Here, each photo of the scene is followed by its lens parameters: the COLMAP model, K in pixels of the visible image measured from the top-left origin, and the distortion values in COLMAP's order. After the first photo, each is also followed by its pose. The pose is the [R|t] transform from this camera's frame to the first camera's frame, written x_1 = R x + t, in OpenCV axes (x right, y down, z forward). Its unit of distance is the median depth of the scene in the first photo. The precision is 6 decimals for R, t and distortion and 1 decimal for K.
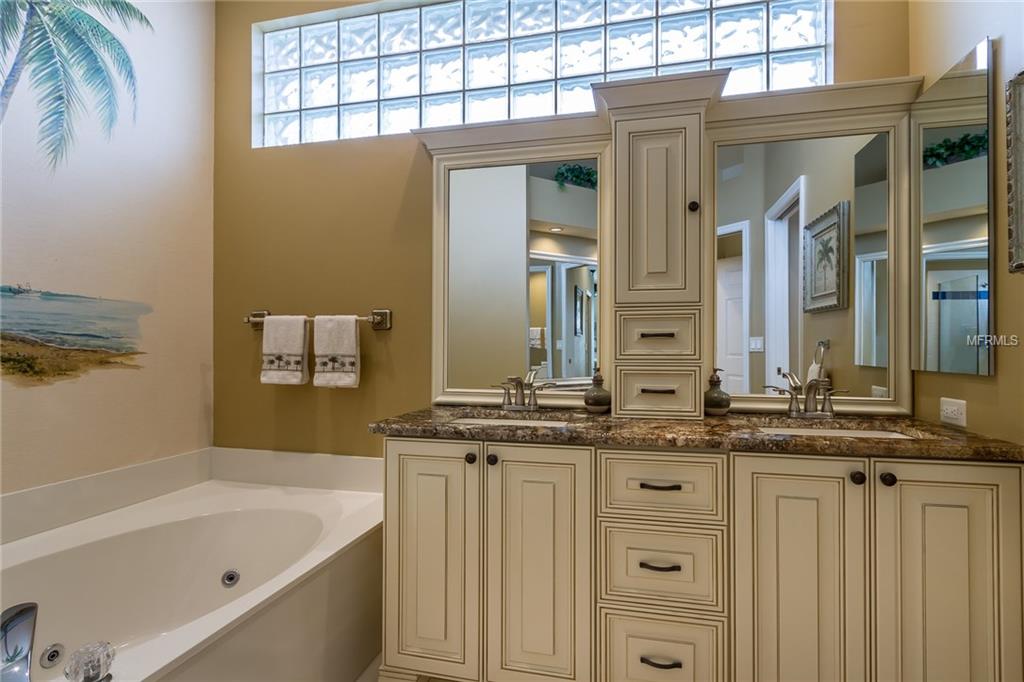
lens RADIAL K [[474.9, 0, 510.6], [0, 474.9, 346.0], [0, 0, 1]] dist [-0.021821, 0.001749]
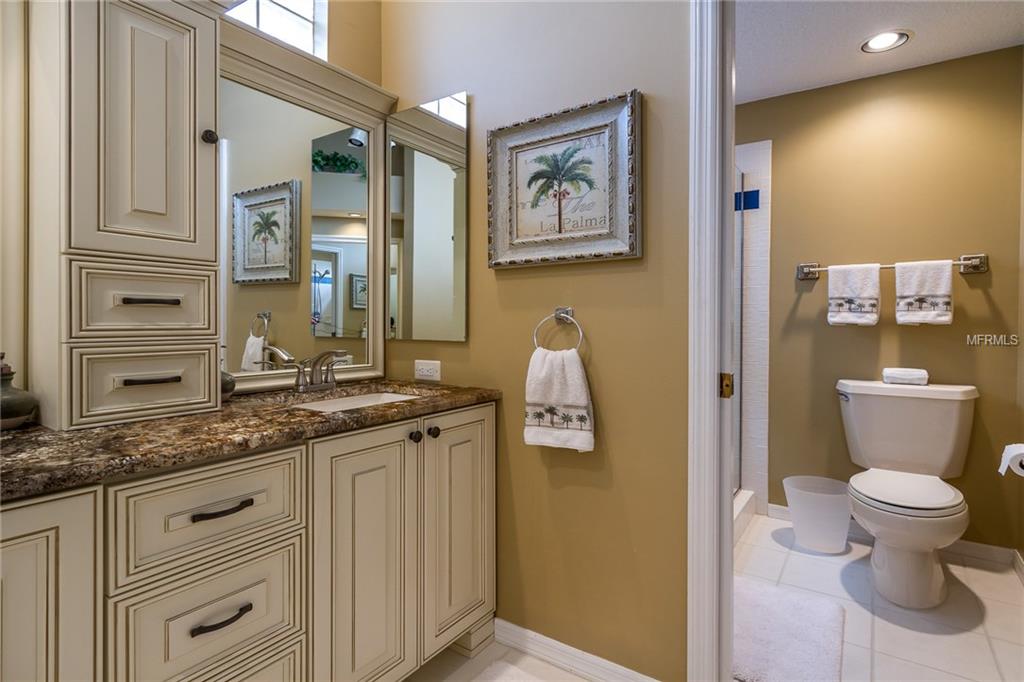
lens RADIAL K [[474.9, 0, 501.3], [0, 474.9, 324.1], [0, 0, 1]] dist [-0.021821, 0.001749]
pose [[0.360505, -0.004314, 0.932747, -0.188246], [-0.007989, 0.999938, 0.007712, 0.002122], [-0.932723, -0.010232, 0.360448, 0.322300]]
